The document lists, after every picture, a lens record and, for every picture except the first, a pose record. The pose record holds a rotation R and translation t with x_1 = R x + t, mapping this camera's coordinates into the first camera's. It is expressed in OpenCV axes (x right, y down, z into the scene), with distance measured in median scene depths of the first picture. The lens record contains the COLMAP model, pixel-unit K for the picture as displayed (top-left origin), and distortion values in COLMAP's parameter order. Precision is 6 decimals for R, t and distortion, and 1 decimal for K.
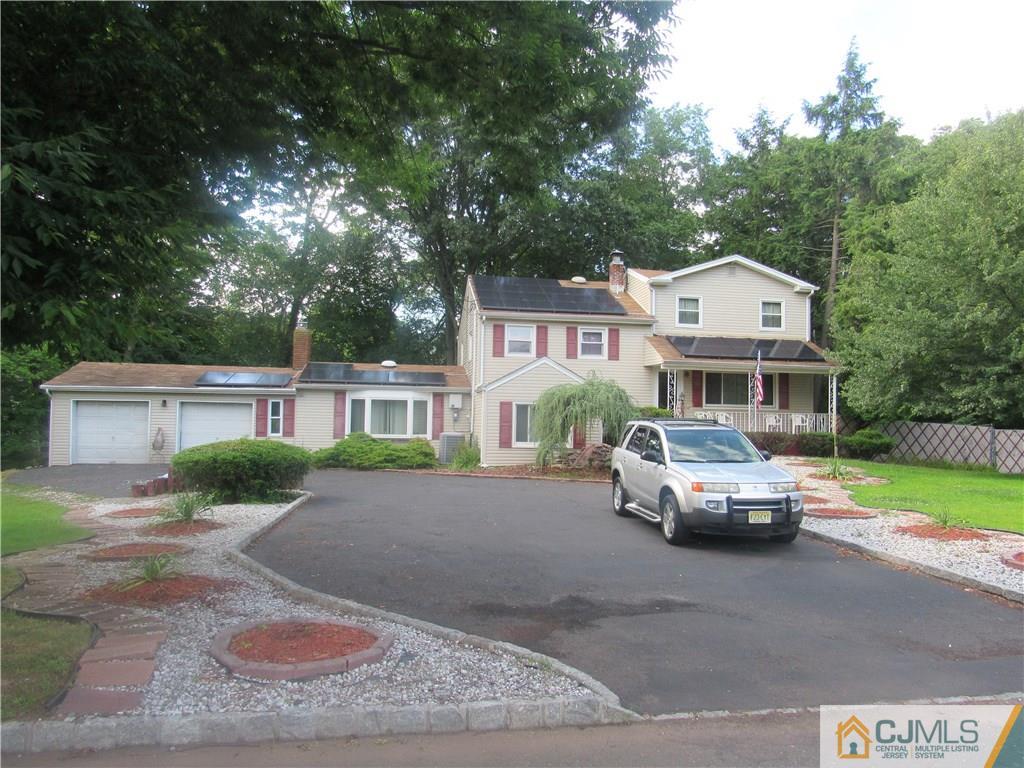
lens RADIAL K [[728.3, 0, 510.2], [0, 728.3, 384.6], [0, 0, 1]] dist [-0.023392, 0.004351]
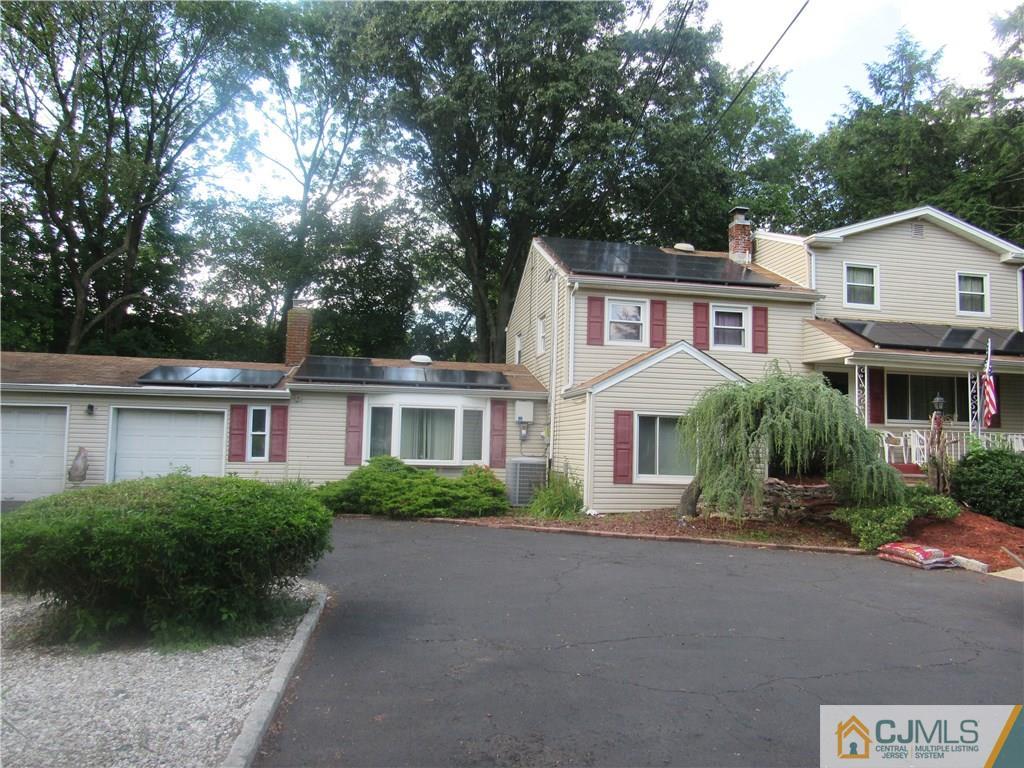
lens RADIAL K [[728.3, 0, 515.3], [0, 728.3, 387.9], [0, 0, 1]] dist [-0.023392, 0.004351]
pose [[0.999762, 0.010339, 0.019189, -0.099488], [-0.009878, 0.999663, -0.023995, 0.017429], [-0.019431, 0.023799, 0.999528, 0.324306]]
